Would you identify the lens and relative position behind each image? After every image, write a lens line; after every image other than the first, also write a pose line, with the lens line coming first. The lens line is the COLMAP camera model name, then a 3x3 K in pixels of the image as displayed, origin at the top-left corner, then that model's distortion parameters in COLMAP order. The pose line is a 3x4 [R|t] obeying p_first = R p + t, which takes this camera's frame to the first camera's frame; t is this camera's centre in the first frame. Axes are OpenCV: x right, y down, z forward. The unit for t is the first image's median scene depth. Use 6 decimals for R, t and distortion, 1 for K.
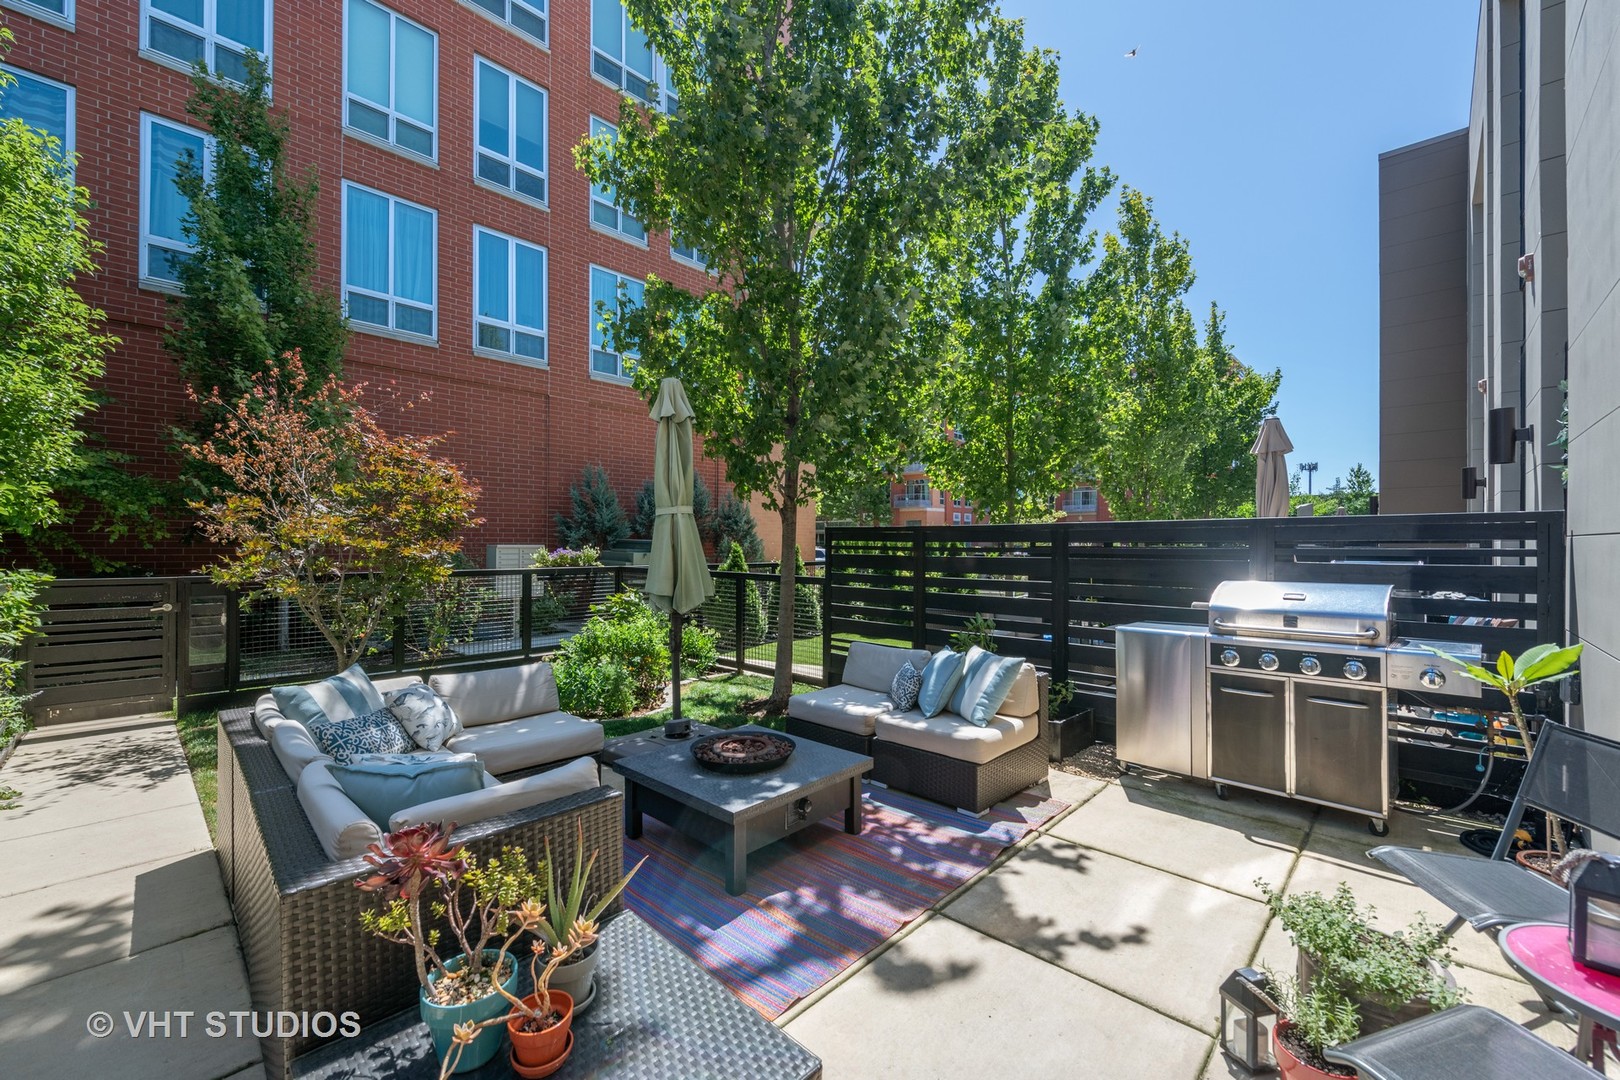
lens RADIAL K [[645.1, 0, 813.8], [0, 645.1, 538.8], [0, 0, 1]] dist [-0.002018, -0.000718]
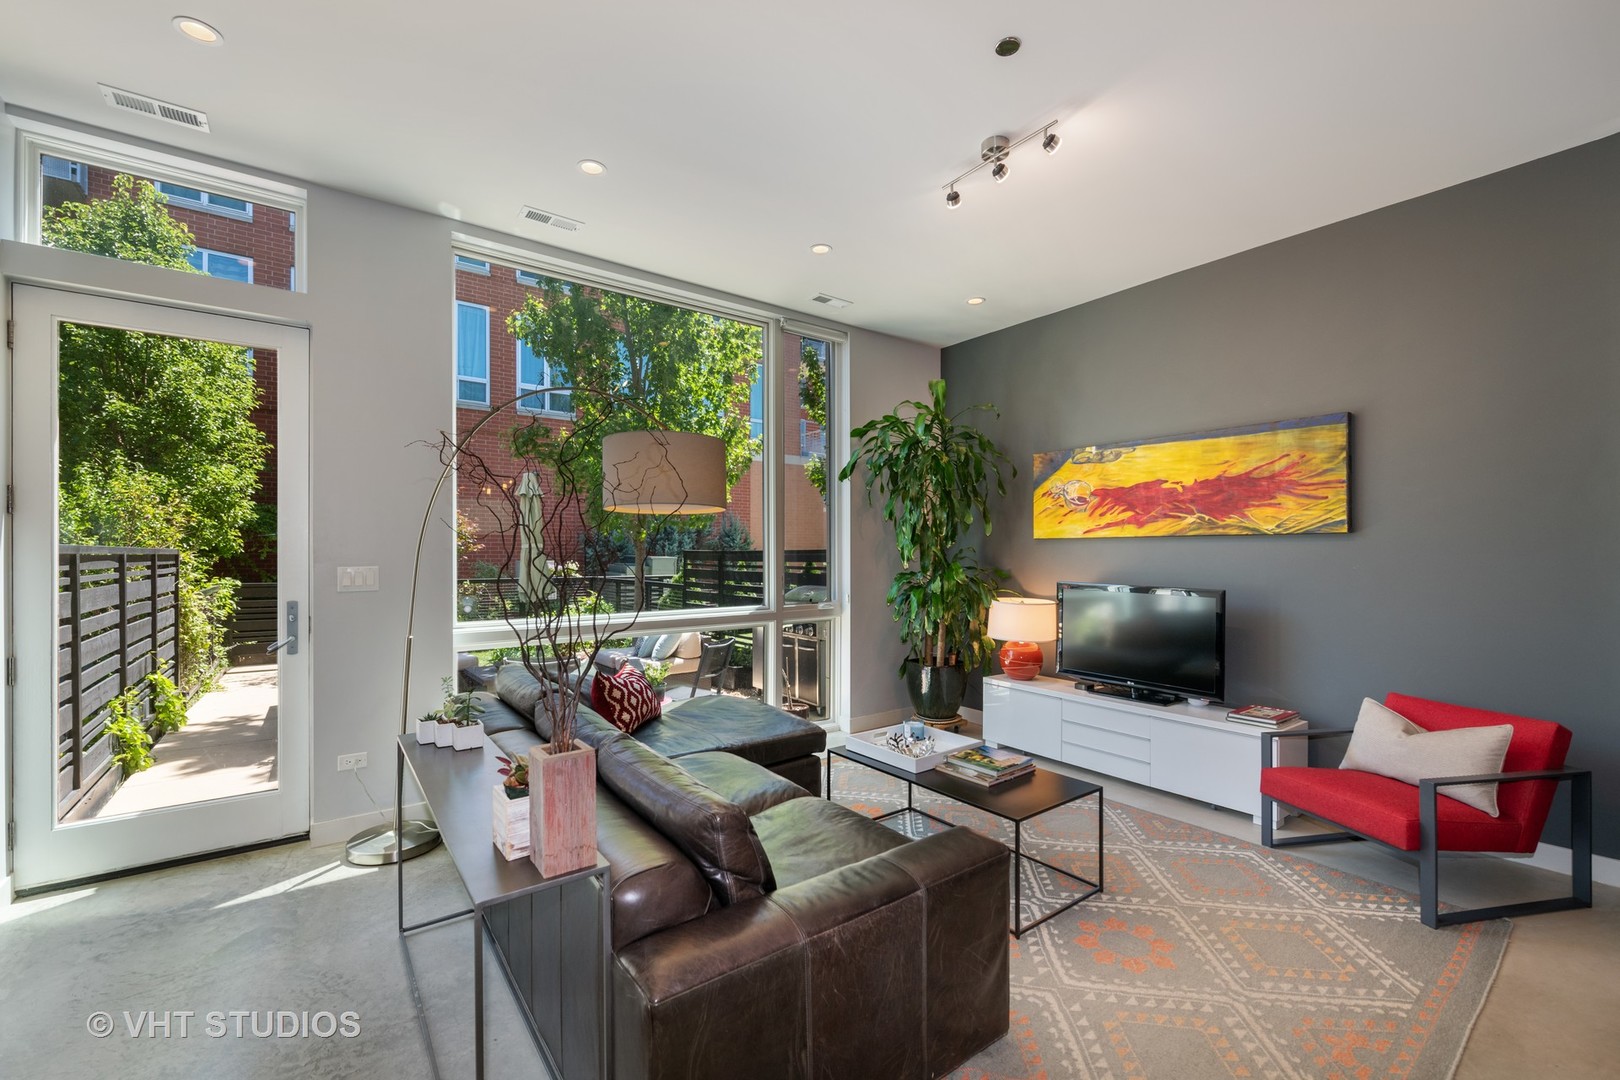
lens RADIAL K [[678.9, 0, 812.3], [0, 678.9, 551.4], [0, 0, 1]] dist [0.001723, 0.000227]
pose [[0.984273, -0.005791, -0.176559, 0.723881], [0.006229, 0.999979, 0.001930, -0.020515], [0.176544, -0.002999, 0.984288, -0.589002]]
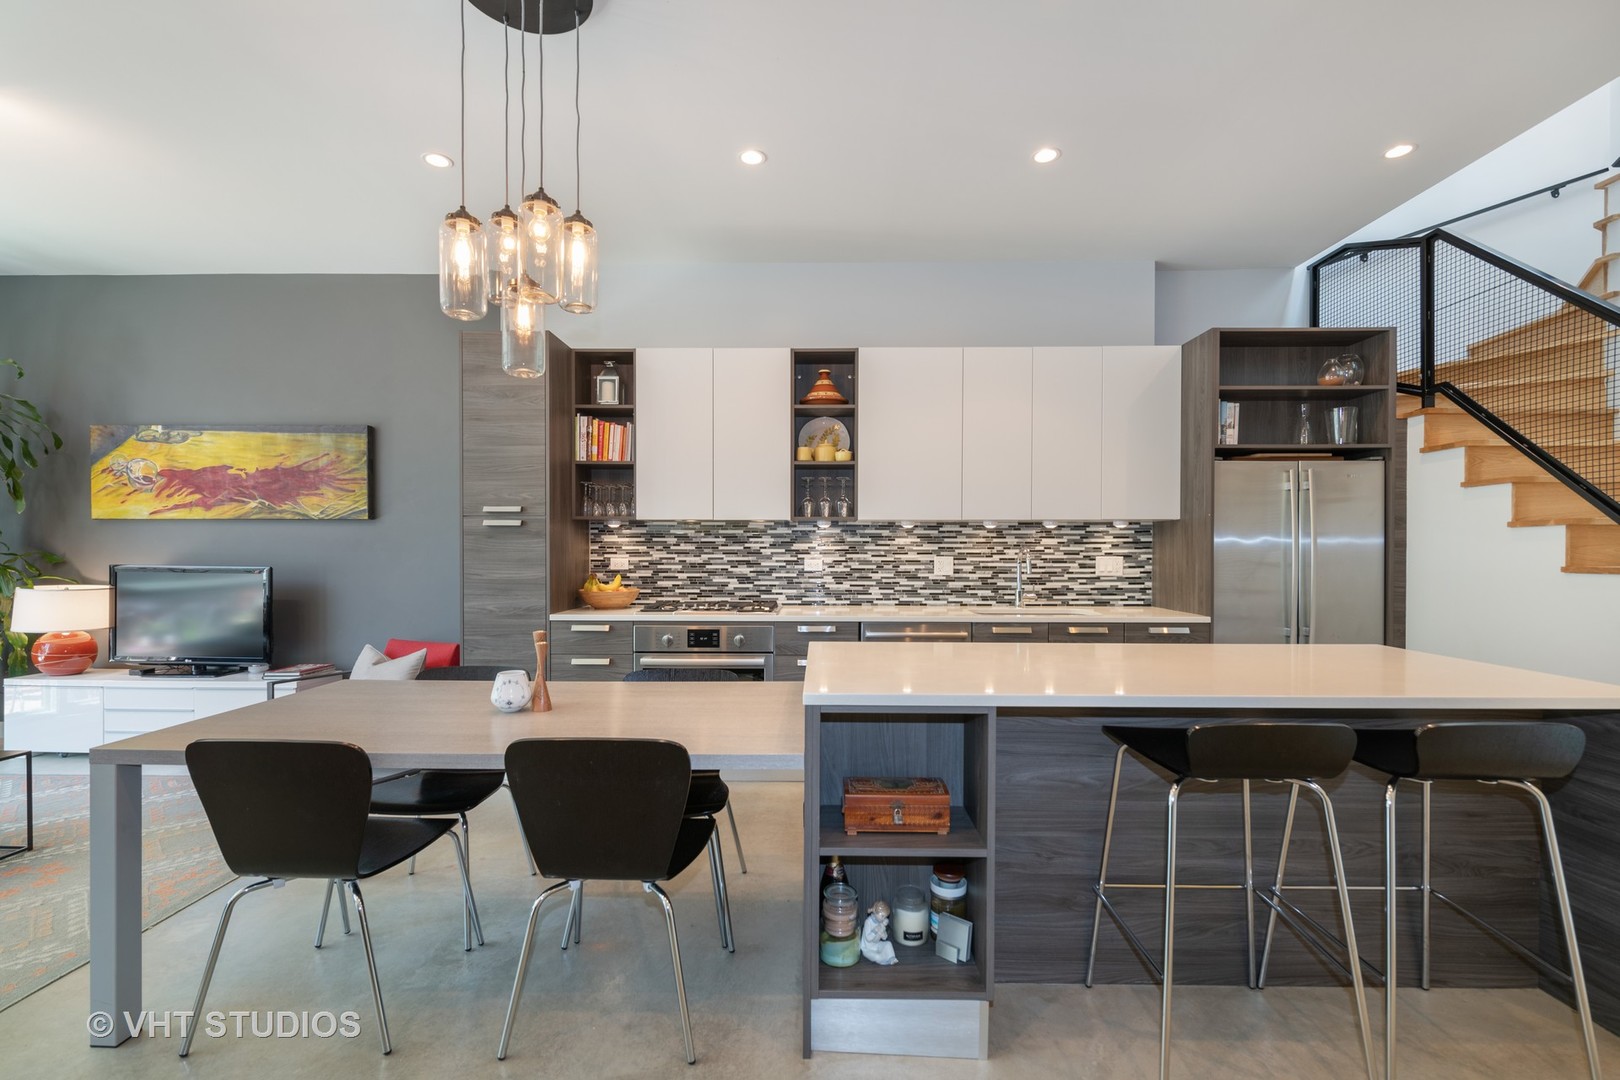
lens RADIAL K [[718.5, 0, 808.3], [0, 718.5, 561.4], [0, 0, 1]] dist [0.002652, 0.000573]
pose [[0.744050, -0.014225, 0.667973, 0.931312], [-0.002054, 0.999720, 0.023579, -0.003445], [-0.668121, -0.018916, 0.743812, -0.891445]]
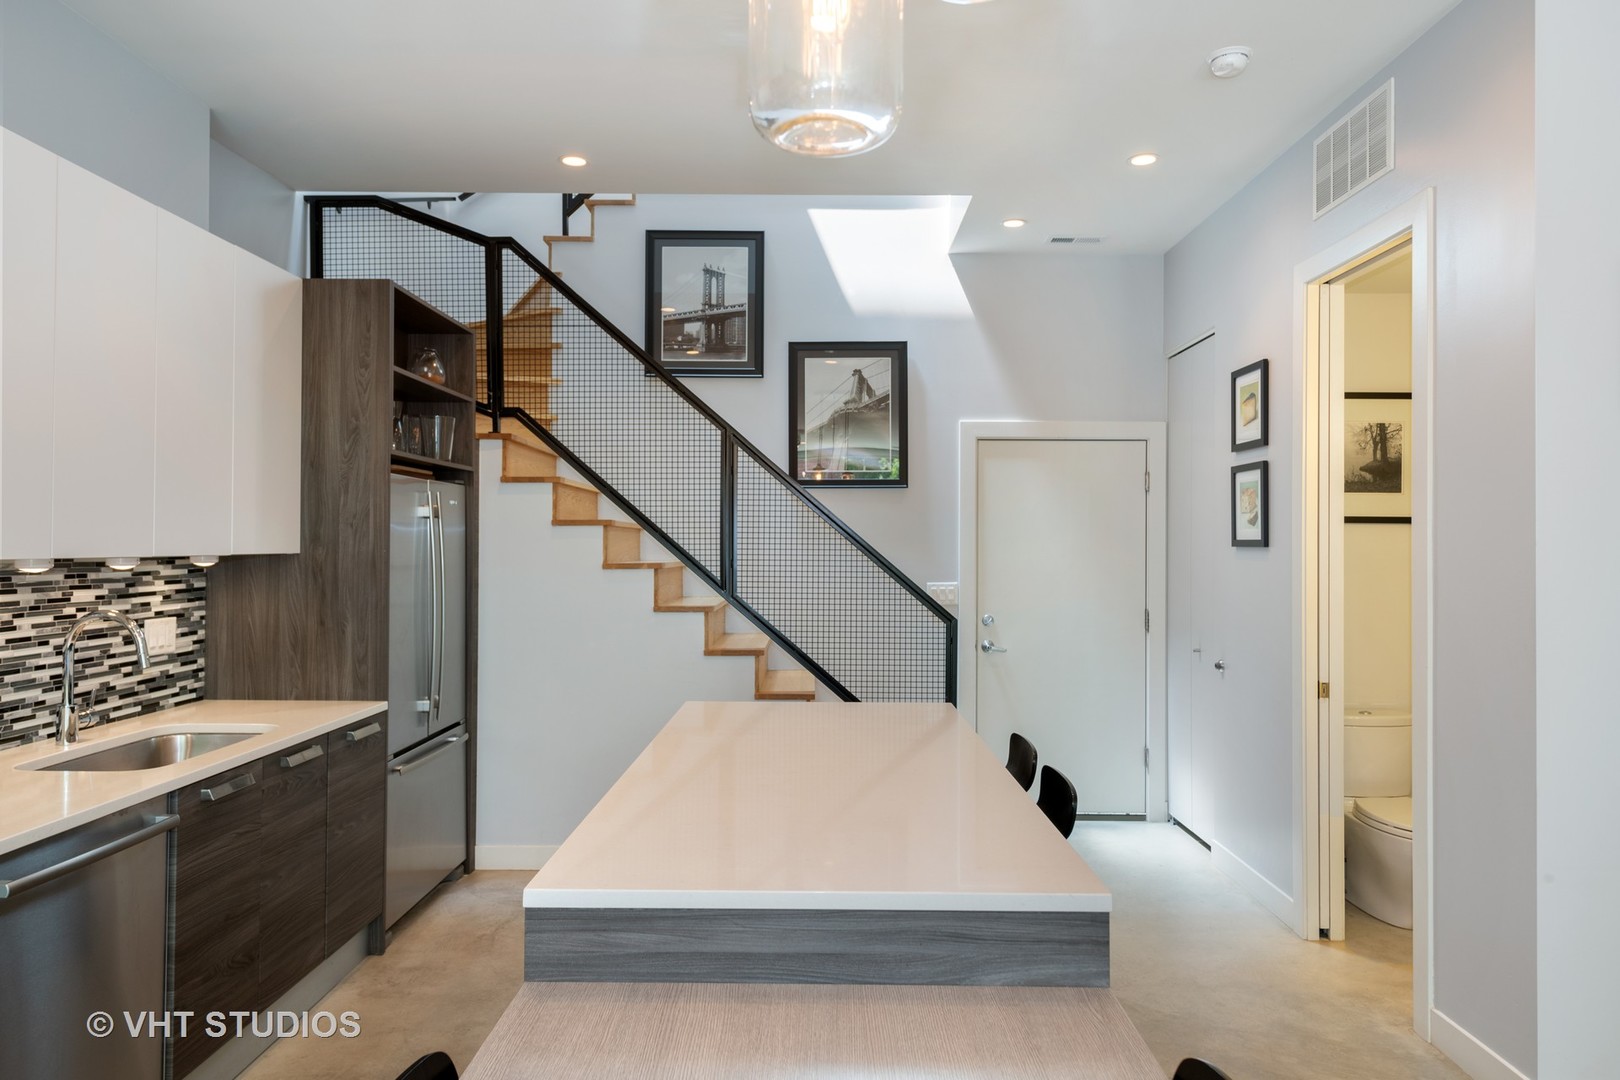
lens RADIAL K [[1077.7, 0, 810.7], [0, 1077.7, 533.5], [0, 0, 1]] dist [-0.002279, 0.000693]
pose [[-0.675016, -0.001989, 0.737800, 0.979732], [-0.015066, 0.999825, -0.011089, -0.044679], [-0.737649, -0.018601, -0.674928, -0.311217]]
